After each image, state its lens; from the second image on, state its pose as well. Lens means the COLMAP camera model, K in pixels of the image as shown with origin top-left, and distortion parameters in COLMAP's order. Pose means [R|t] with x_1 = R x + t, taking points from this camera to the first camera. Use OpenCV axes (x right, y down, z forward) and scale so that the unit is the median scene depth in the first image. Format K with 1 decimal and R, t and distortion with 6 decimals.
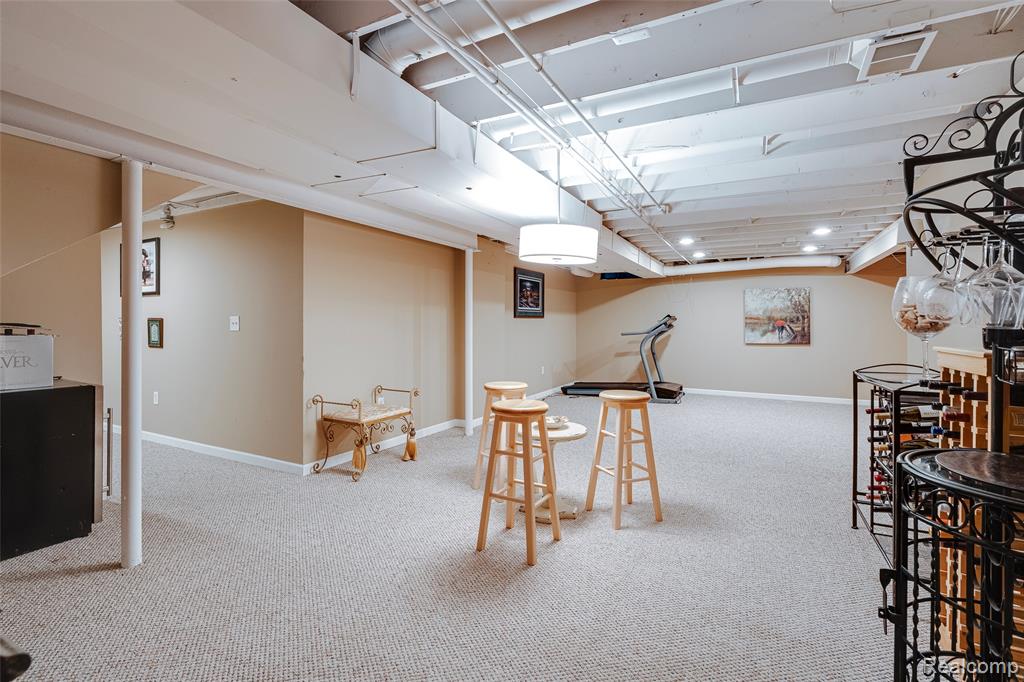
lens RADIAL K [[473.0, 0, 519.5], [0, 473.0, 332.3], [0, 0, 1]] dist [0.000937, 0.000085]
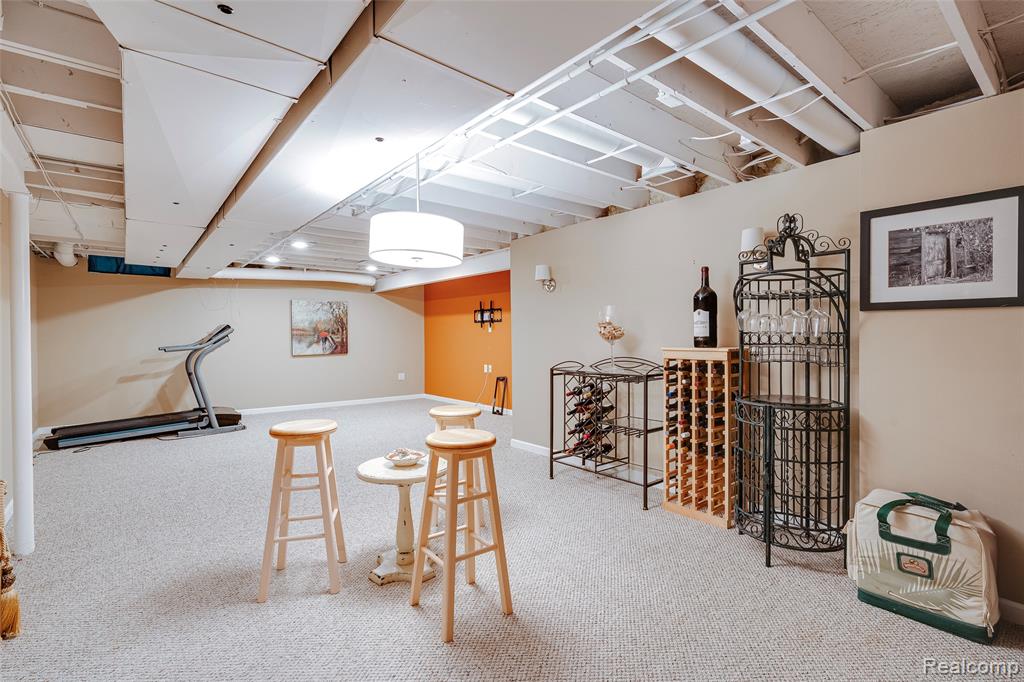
lens RADIAL K [[473.0, 0, 512.5], [0, 473.0, 334.2], [0, 0, 1]] dist [0.000937, 0.000085]
pose [[0.403215, 0.001014, 0.915105, -0.240130], [0.017677, 0.999804, -0.008897, -0.003407], [-0.914935, 0.019764, 0.403118, 0.199532]]
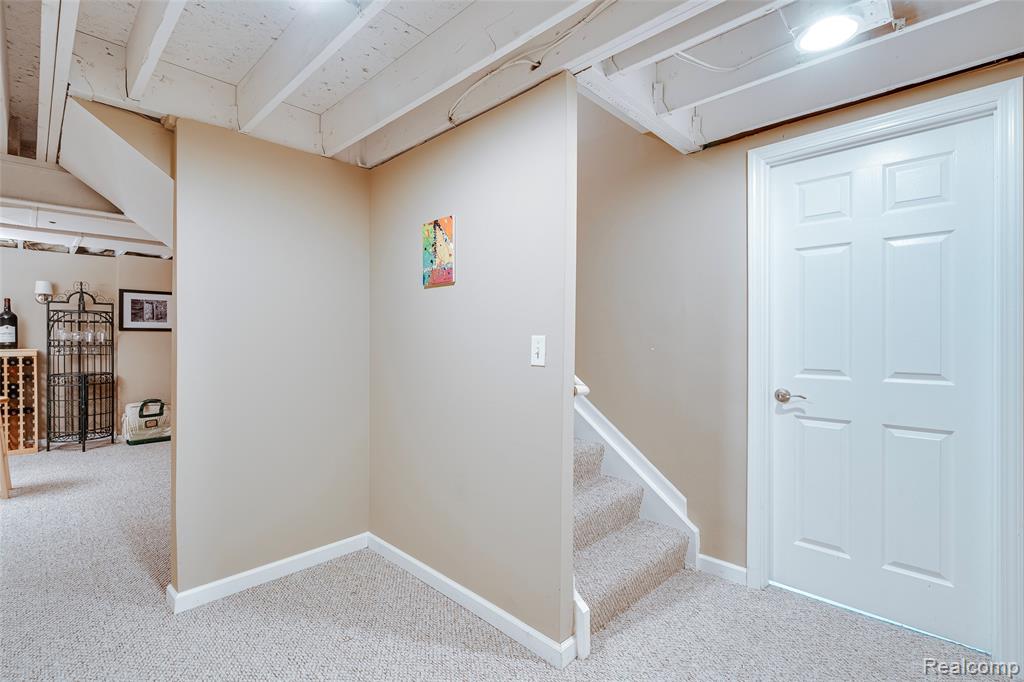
lens RADIAL K [[473.0, 0, 511.6], [0, 473.0, 341.6], [0, 0, 1]] dist [0.000937, 0.000085]
pose [[-0.953862, -0.001901, 0.300238, -1.323562], [0.004594, 0.999770, 0.020926, -0.029364], [-0.300209, 0.021340, -0.953635, 1.312531]]
